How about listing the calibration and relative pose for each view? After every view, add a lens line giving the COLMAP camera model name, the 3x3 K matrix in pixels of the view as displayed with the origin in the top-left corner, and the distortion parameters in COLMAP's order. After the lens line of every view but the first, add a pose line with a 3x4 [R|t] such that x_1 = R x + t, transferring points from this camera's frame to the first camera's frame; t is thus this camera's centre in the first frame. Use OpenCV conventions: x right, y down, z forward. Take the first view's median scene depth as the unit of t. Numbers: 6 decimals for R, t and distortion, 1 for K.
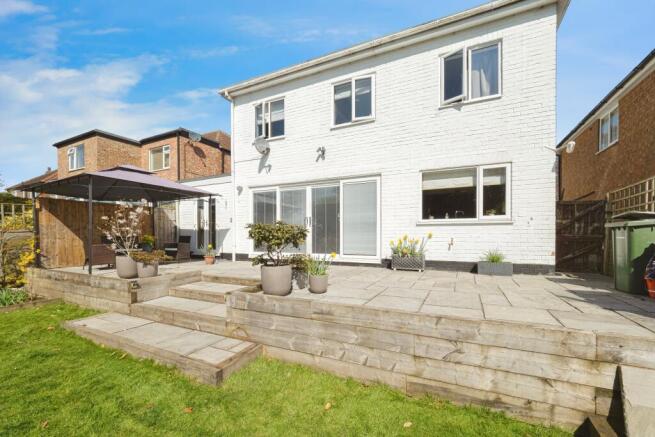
lens RADIAL K [[276.0, 0, 326.9], [0, 276.0, 233.7], [0, 0, 1]] dist [-0.010762, -0.000173]
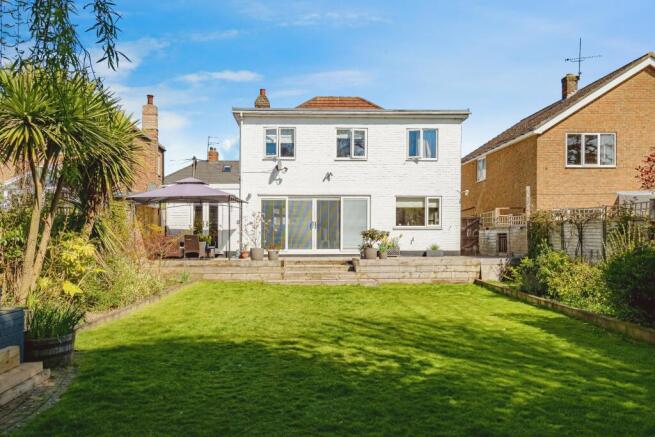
lens RADIAL K [[529.3, 0, 327.4], [0, 529.3, 221.1], [0, 0, 1]] dist [-0.000436, 0.000158]
pose [[0.875204, 0.015098, 0.483519, -1.428220], [-0.004240, 0.999714, -0.023542, -0.003519], [-0.483736, 0.018554, 0.875017, -1.447094]]
